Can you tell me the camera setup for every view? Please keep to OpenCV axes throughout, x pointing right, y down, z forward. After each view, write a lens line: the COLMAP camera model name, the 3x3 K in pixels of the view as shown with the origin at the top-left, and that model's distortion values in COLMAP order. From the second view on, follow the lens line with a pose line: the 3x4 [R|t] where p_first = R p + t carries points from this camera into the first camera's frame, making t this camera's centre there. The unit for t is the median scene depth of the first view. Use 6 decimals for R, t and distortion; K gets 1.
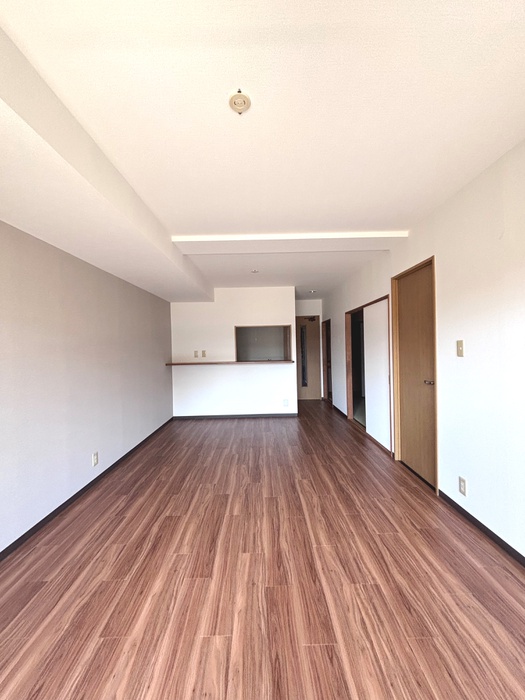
lens RADIAL K [[282.7, 0, 260.4], [0, 282.7, 352.5], [0, 0, 1]] dist [-0.001037, 0.000609]
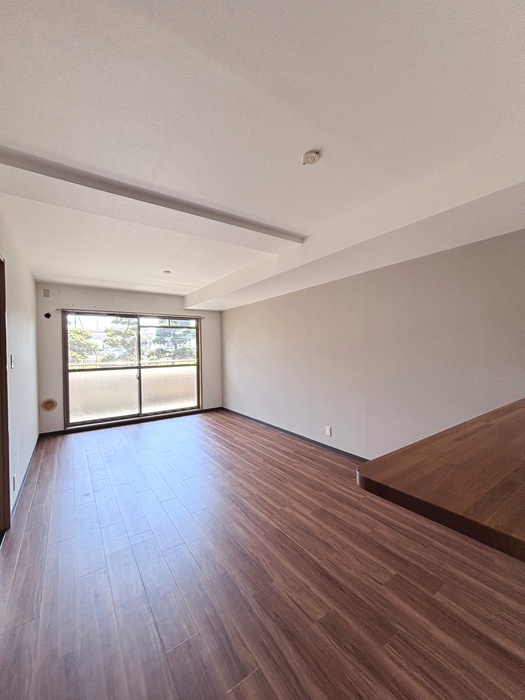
lens RADIAL K [[282.7, 0, 263.1], [0, 282.7, 350.3], [0, 0, 1]] dist [-0.001037, 0.000609]
pose [[-0.817716, 0.043199, -0.573999, 0.462765], [0.025672, 0.998925, 0.038606, -0.065457], [0.575049, 0.016833, -0.817946, 2.184276]]
